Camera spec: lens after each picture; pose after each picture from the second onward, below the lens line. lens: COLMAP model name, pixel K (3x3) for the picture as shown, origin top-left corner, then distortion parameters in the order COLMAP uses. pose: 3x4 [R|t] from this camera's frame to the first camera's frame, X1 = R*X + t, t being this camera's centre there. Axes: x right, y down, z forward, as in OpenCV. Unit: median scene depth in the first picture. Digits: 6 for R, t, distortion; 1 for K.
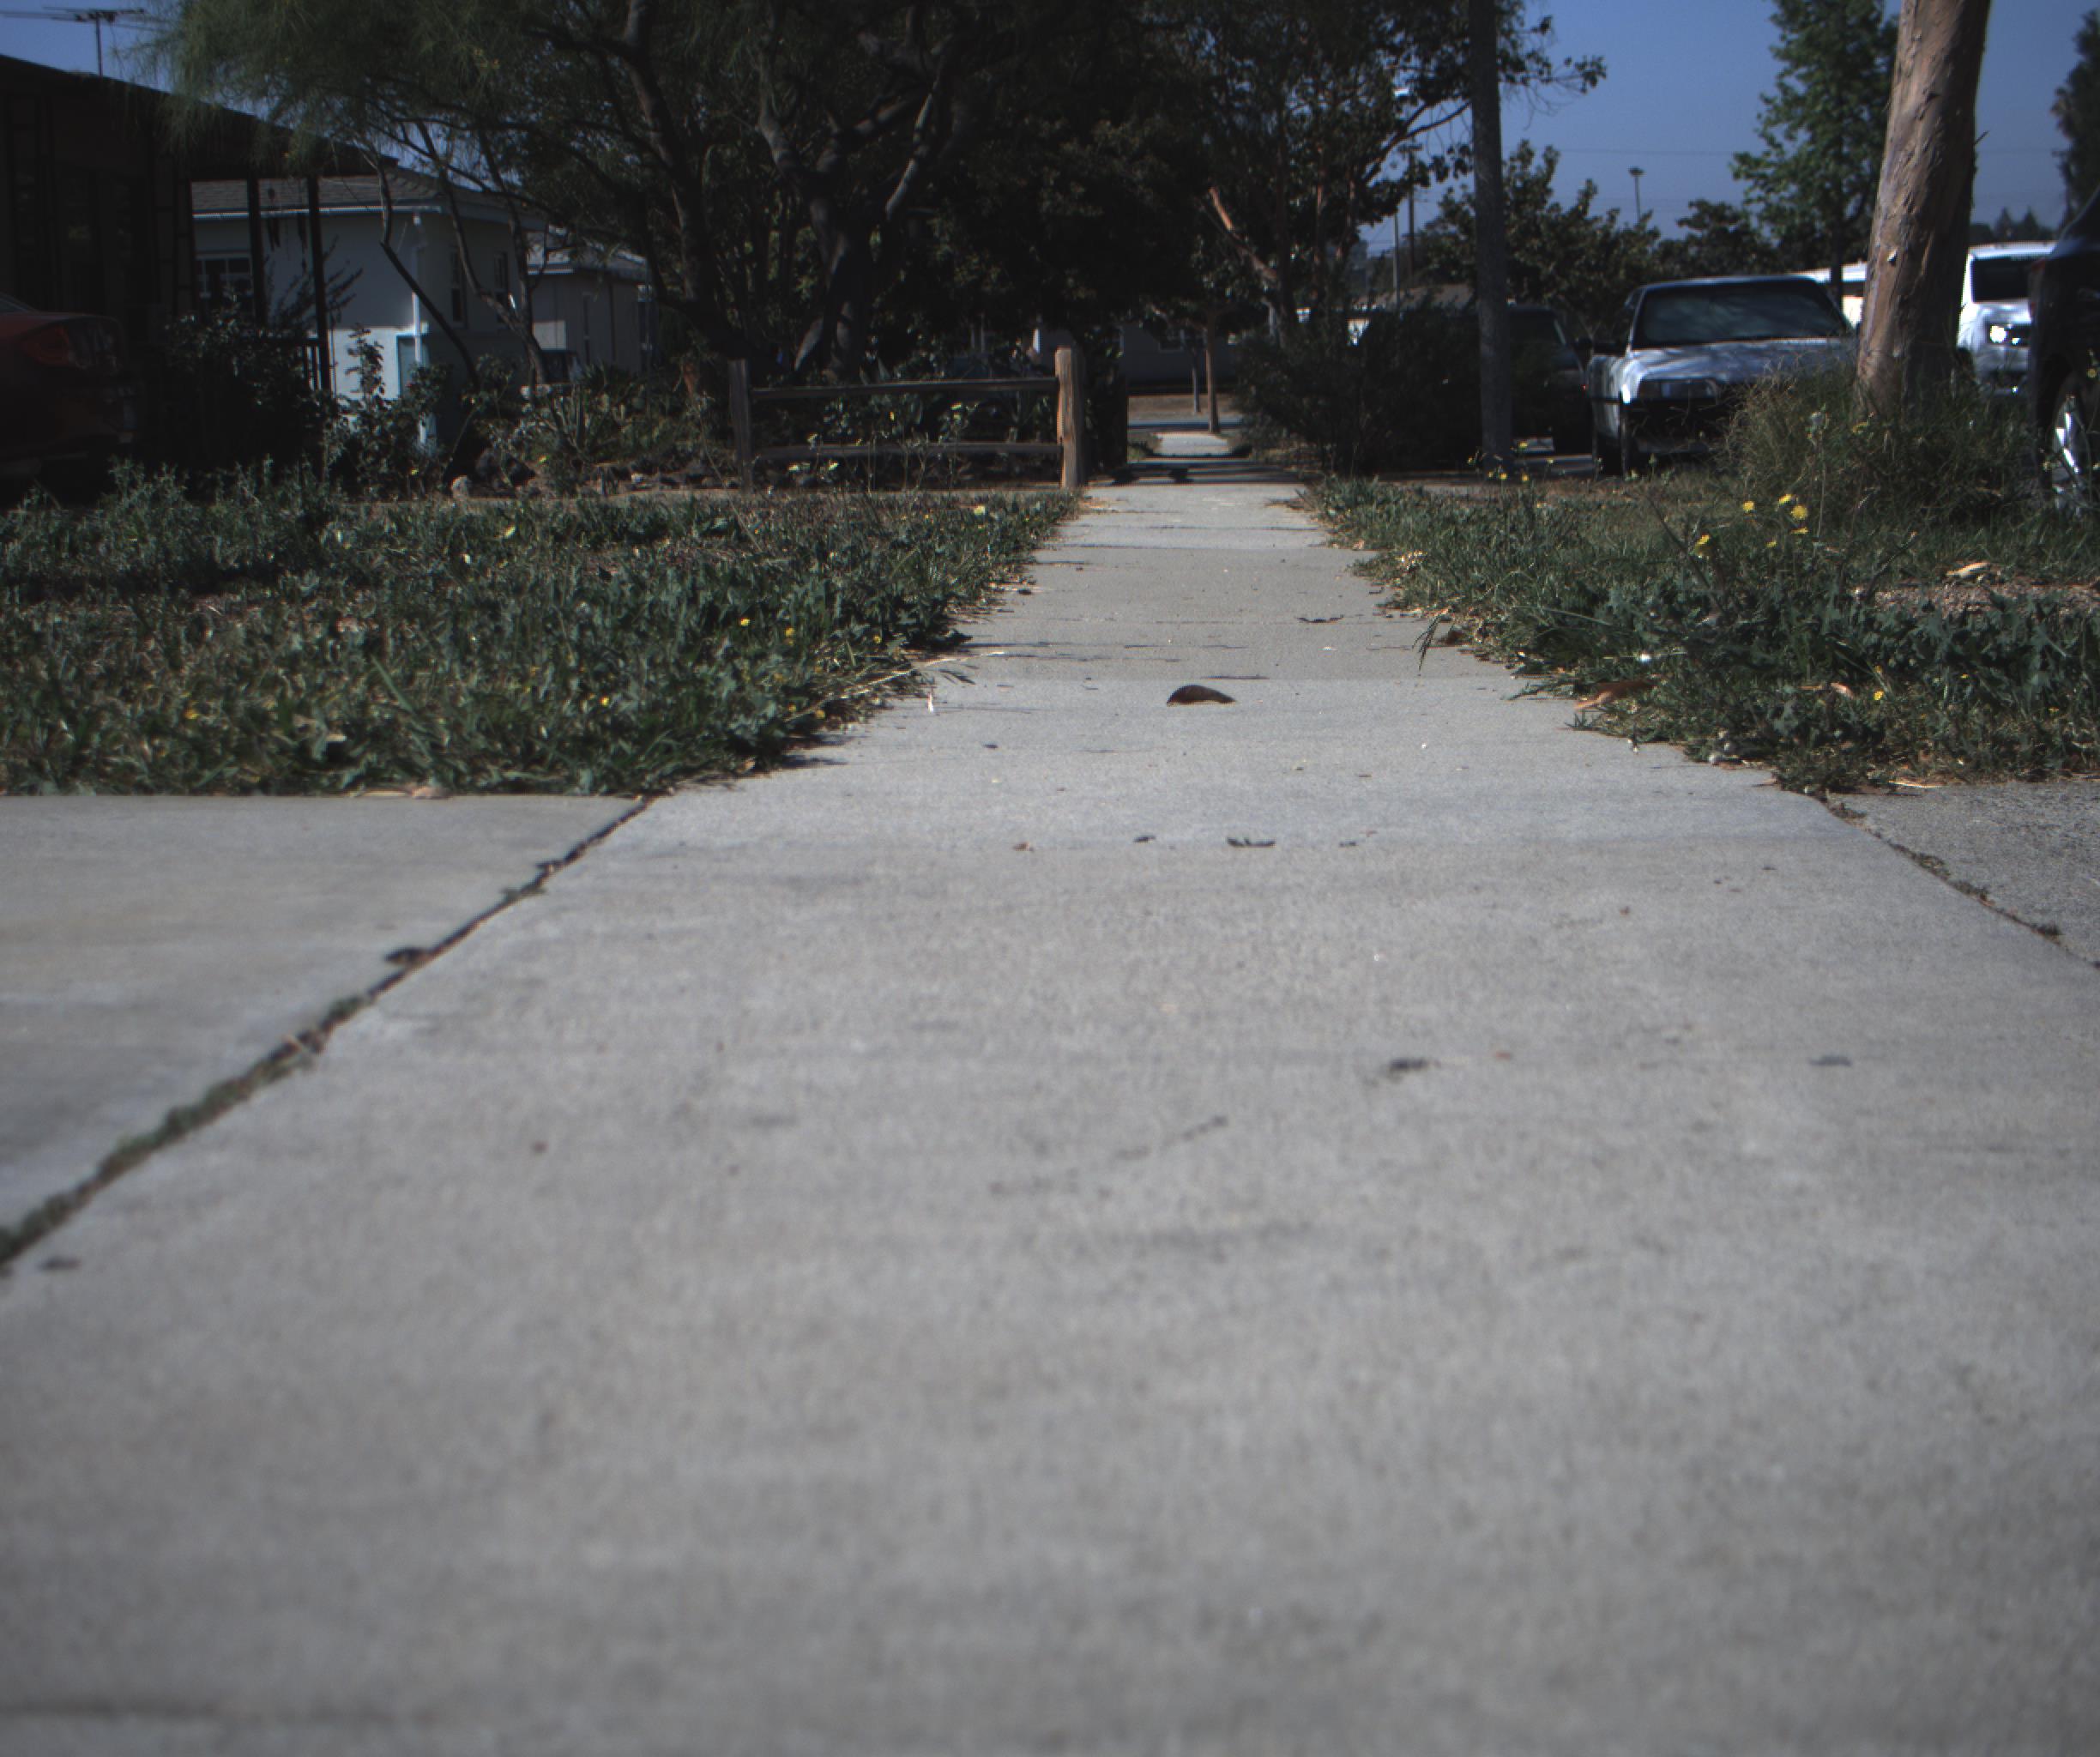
lens RADIAL K [[3920.6, 0, 1023.5], [0, 3920.6, 832.4], [0, 0, 1]] dist [-0.188301, 1.019196]
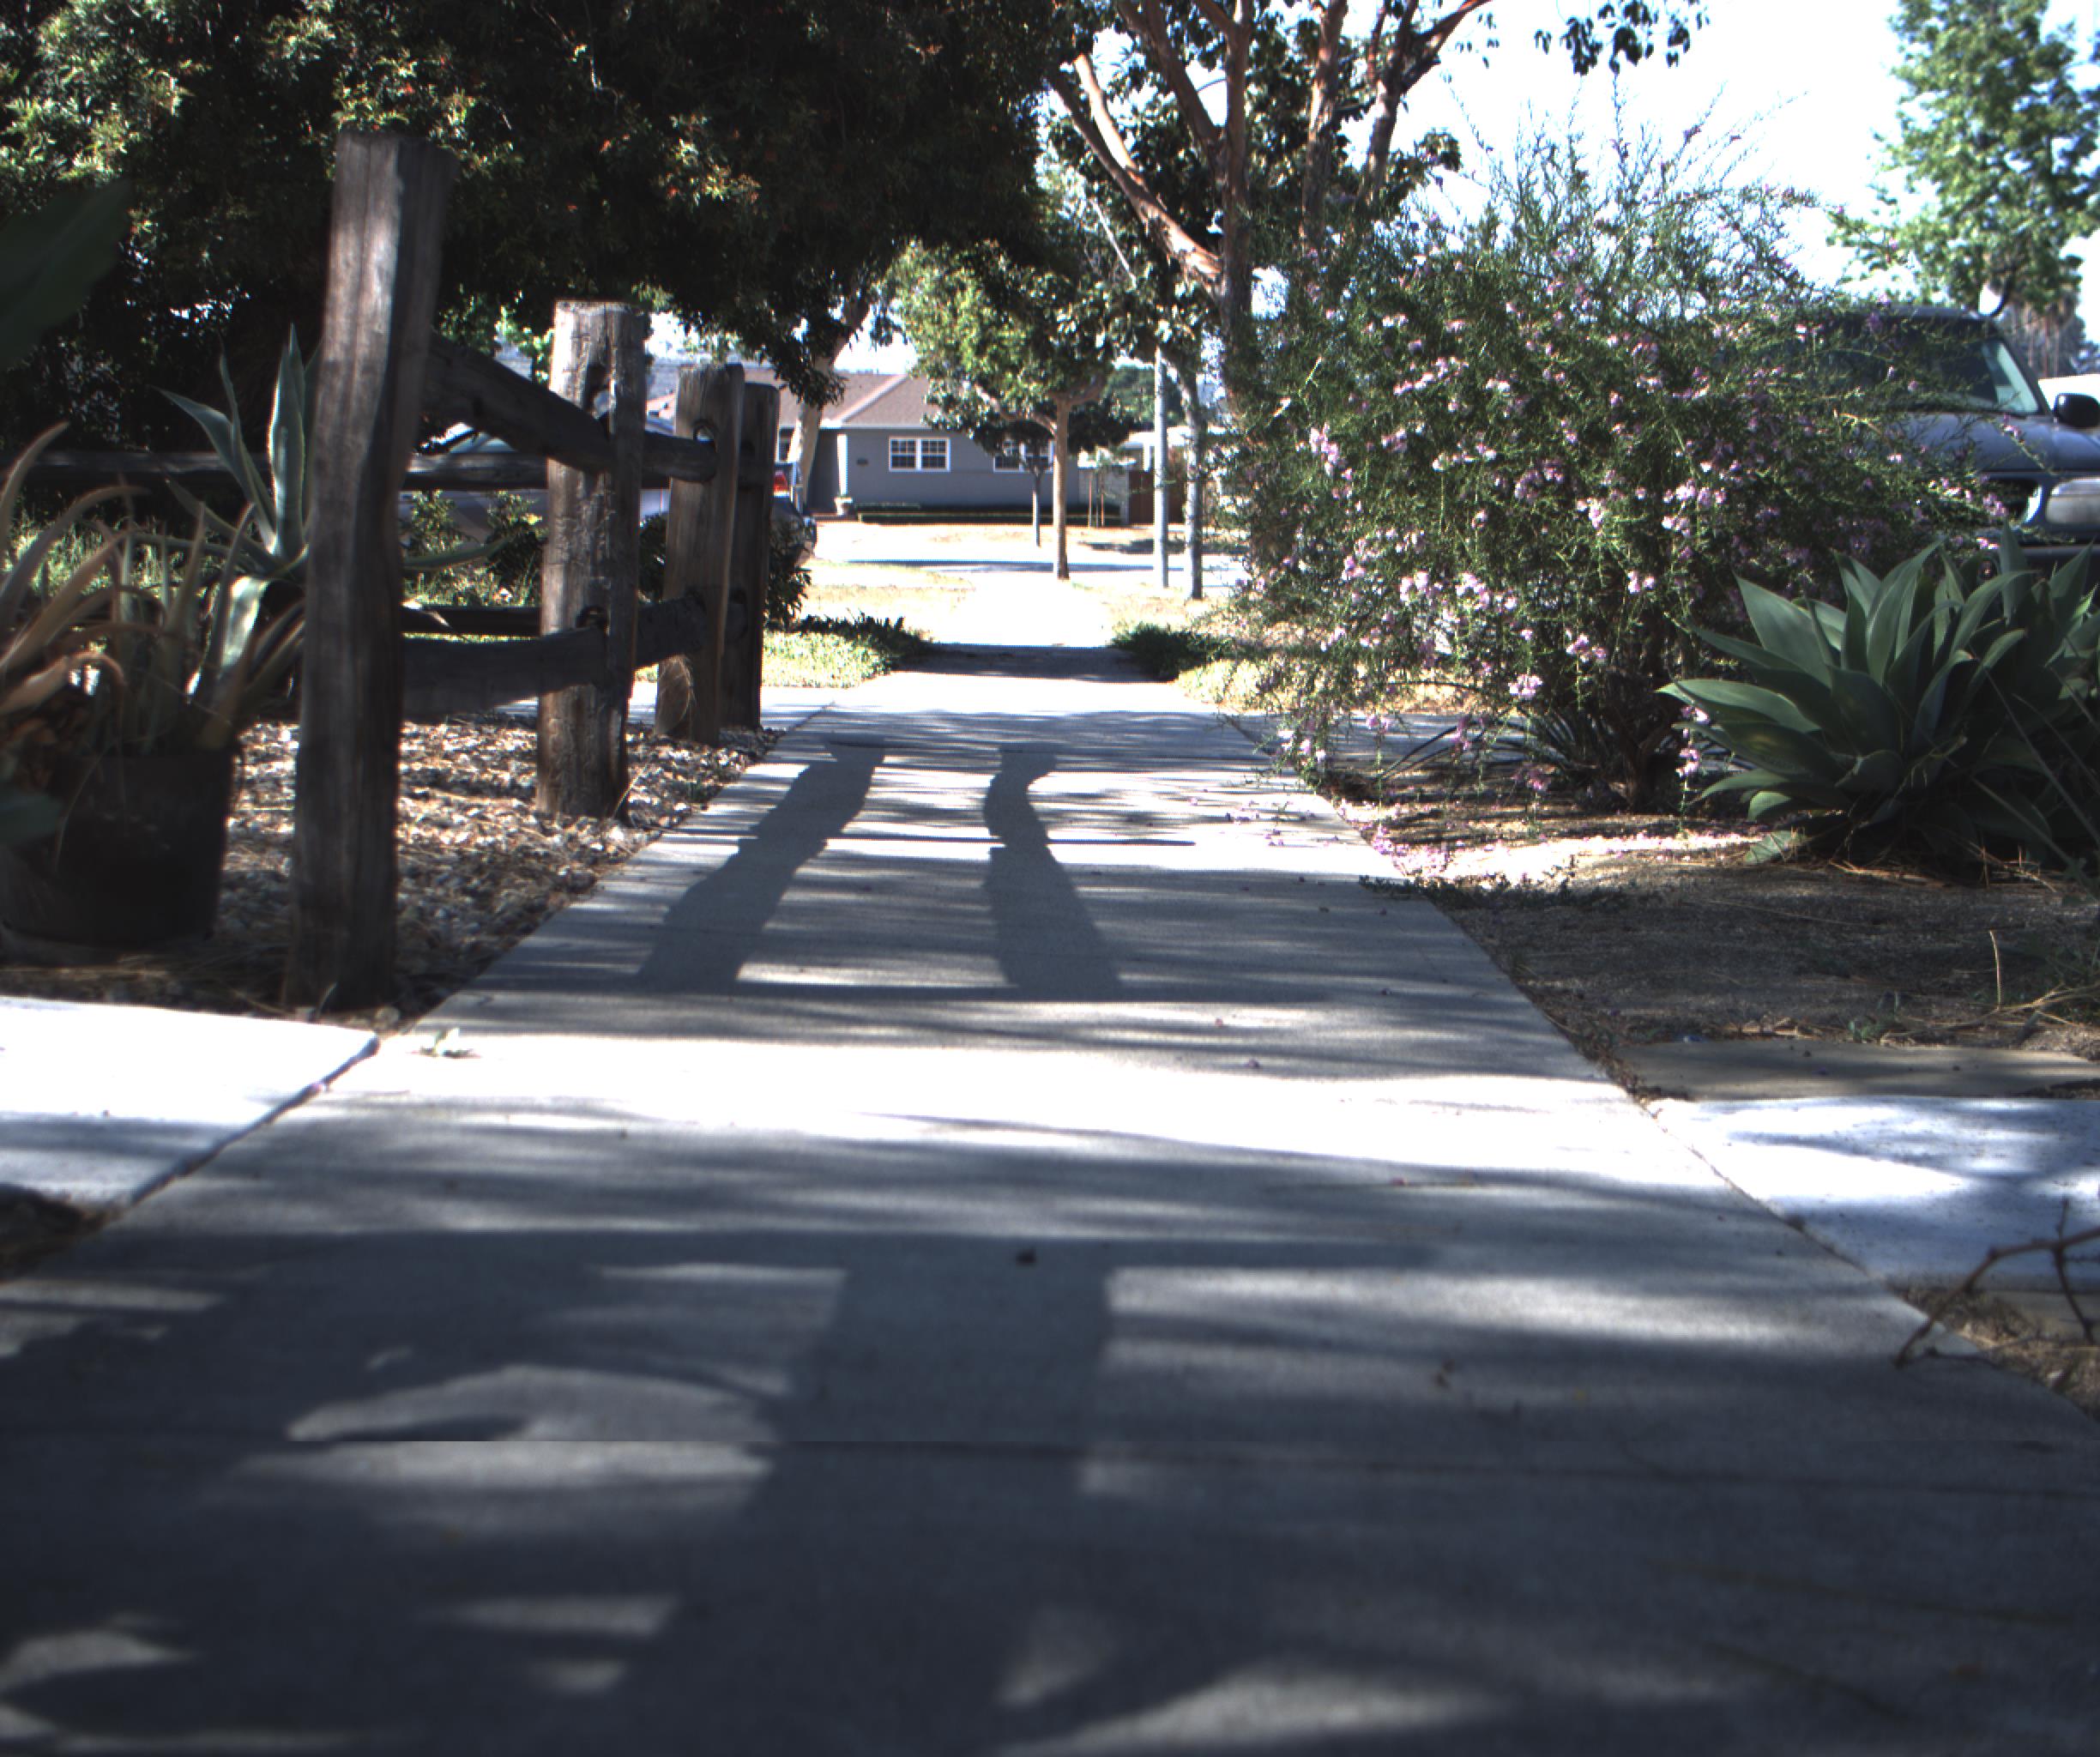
lens RADIAL K [[3920.6, 0, 1023.5], [0, 3920.6, 832.4], [0, 0, 1]] dist [-0.188301, 1.019196]
pose [[0.998064, 0.043941, 0.044020, 0.024147], [-0.042454, 0.998514, -0.034155, -0.058307], [-0.045456, 0.032220, 0.998447, 0.543468]]
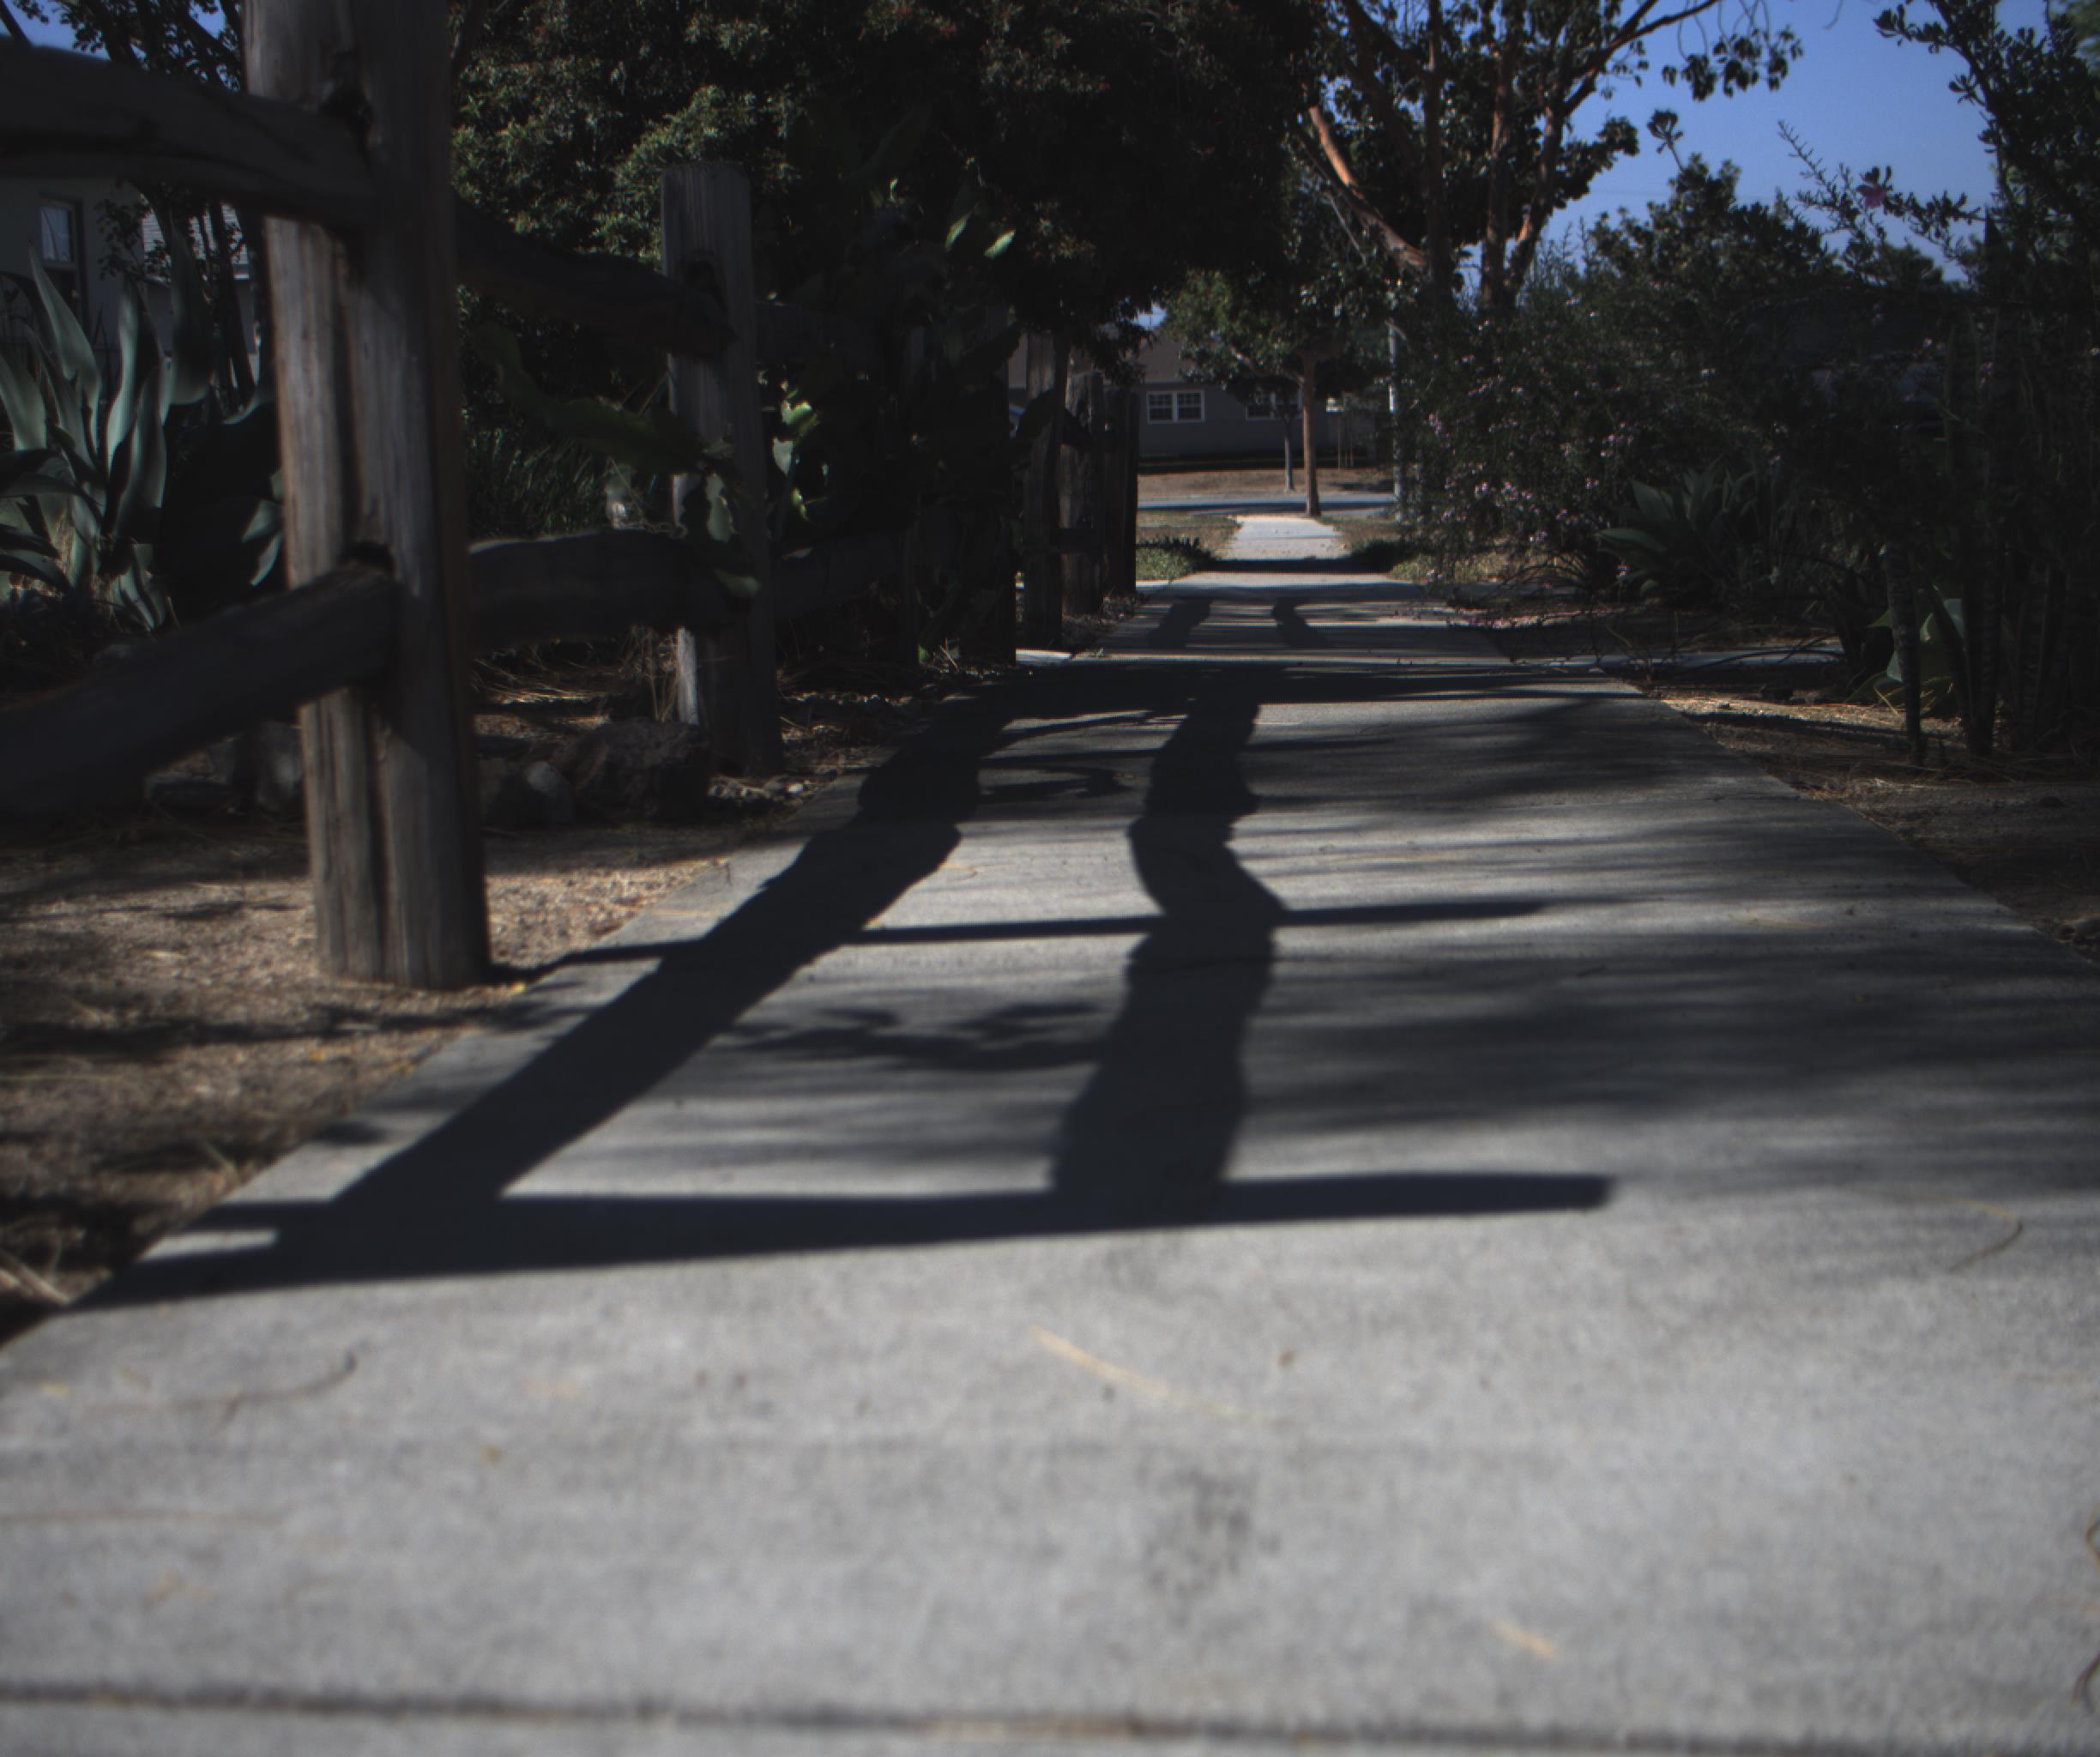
lens RADIAL K [[3920.6, 0, 1023.5], [0, 3920.6, 832.4], [0, 0, 1]] dist [-0.188301, 1.019196]
pose [[0.999715, 0.005741, -0.023177, 0.017778], [-0.006200, 0.999786, -0.019750, -0.042767], [0.023058, 0.019888, 0.999536, 0.406670]]
